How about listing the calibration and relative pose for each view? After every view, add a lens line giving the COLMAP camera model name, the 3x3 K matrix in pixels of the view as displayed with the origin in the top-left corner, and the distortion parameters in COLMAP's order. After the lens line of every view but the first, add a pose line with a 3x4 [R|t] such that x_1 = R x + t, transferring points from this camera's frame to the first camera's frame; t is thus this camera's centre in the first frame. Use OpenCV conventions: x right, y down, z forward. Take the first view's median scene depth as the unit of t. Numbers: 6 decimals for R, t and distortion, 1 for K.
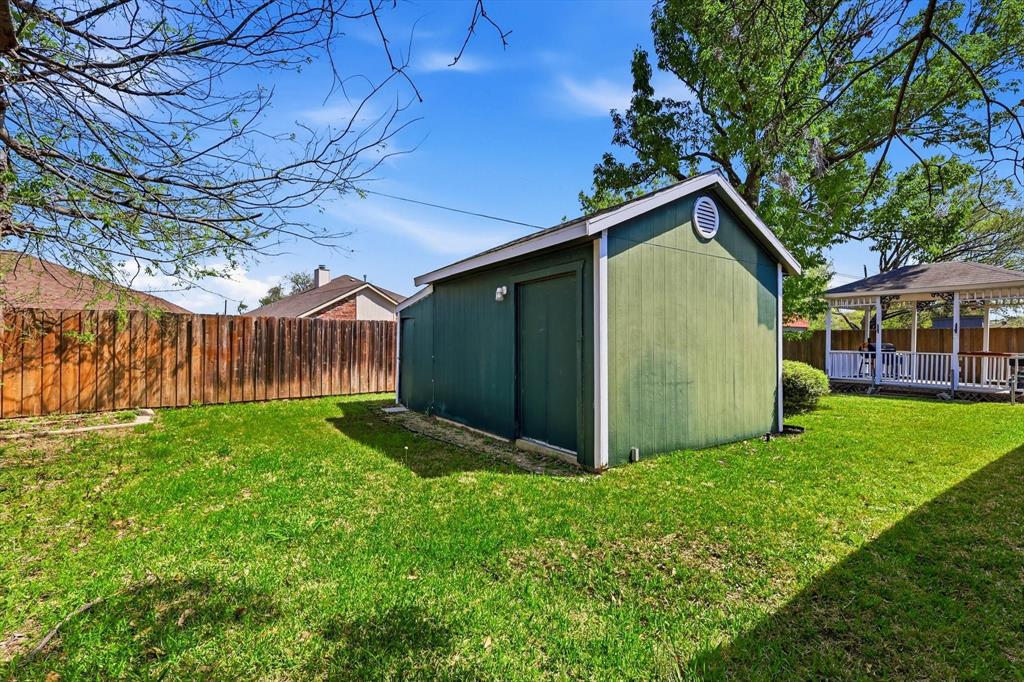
lens RADIAL K [[452.6, 0, 507.9], [0, 452.6, 342.4], [0, 0, 1]] dist [0.003307, -0.000321]
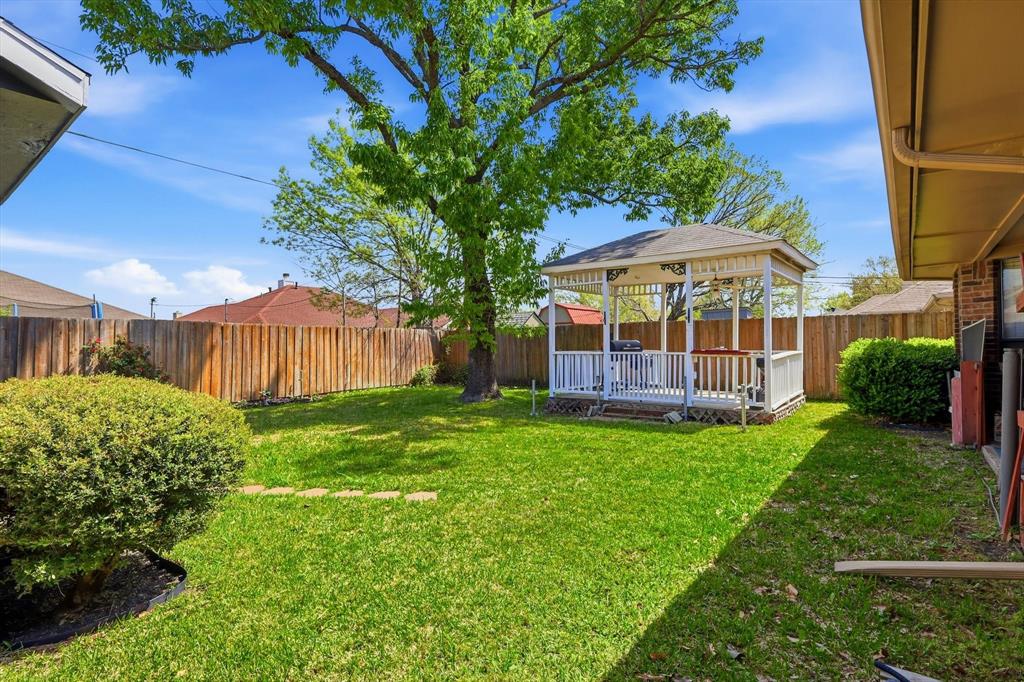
lens RADIAL K [[504.9, 0, 515.9], [0, 504.9, 337.9], [0, 0, 1]] dist [-0.002123, -0.000034]
pose [[0.947714, -0.005265, 0.319078, 0.451716], [0.012299, 0.999724, -0.020035, 0.013678], [-0.318884, 0.022912, 0.947517, 0.331248]]
